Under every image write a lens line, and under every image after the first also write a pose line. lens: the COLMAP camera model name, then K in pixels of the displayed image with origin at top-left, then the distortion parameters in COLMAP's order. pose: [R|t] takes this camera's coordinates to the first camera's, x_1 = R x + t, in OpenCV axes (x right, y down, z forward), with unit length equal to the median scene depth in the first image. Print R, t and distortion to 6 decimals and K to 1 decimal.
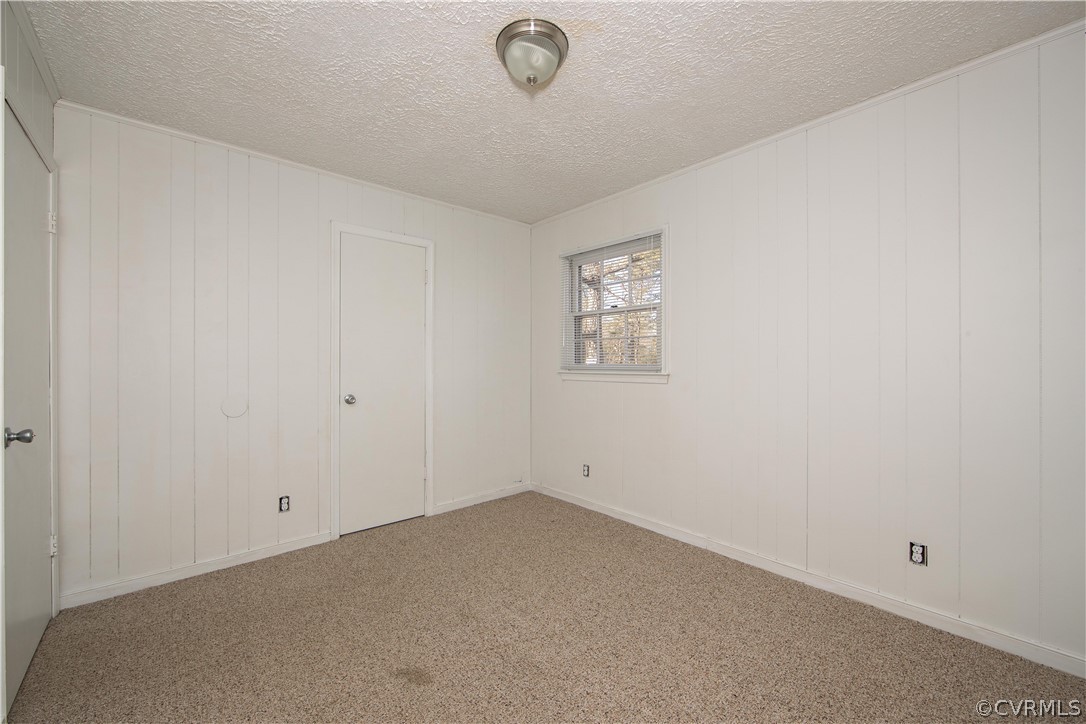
lens RADIAL K [[429.9, 0, 543.3], [0, 429.9, 370.0], [0, 0, 1]] dist [-0.032340, 0.000158]
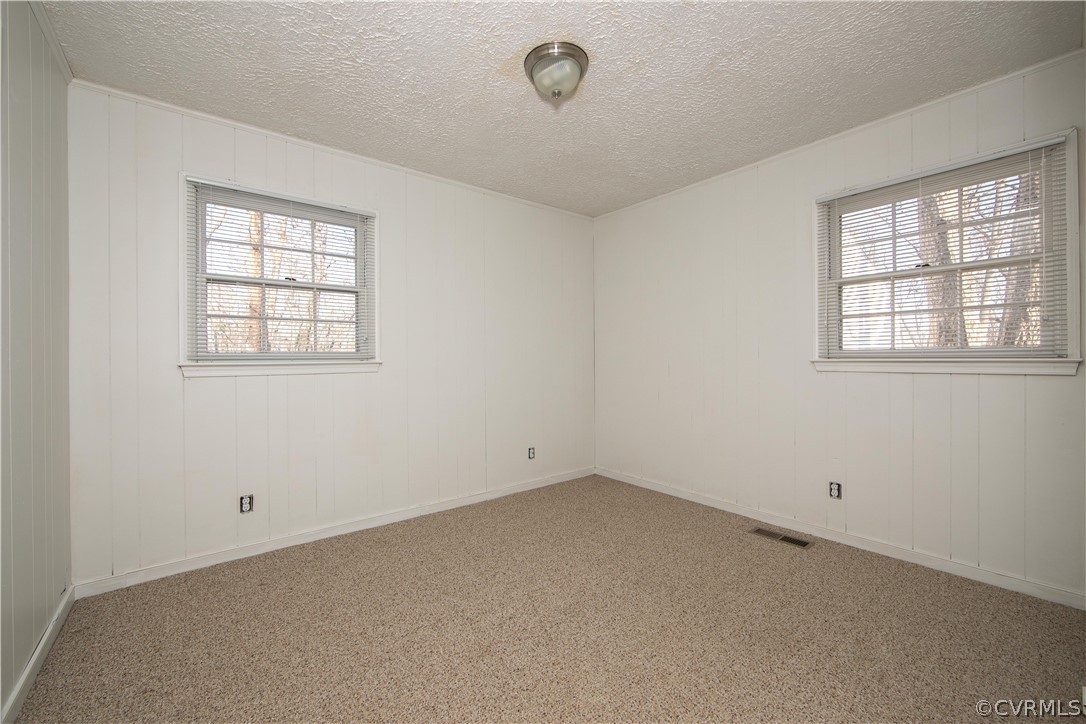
lens RADIAL K [[429.8, 0, 546.5], [0, 429.8, 361.2], [0, 0, 1]] dist [-0.012832, 0.000756]
pose [[0.034098, -0.012156, 0.999345, -0.679505], [0.017763, 0.999775, 0.011555, 0.002883], [-0.999261, 0.017357, 0.034306, 0.569261]]
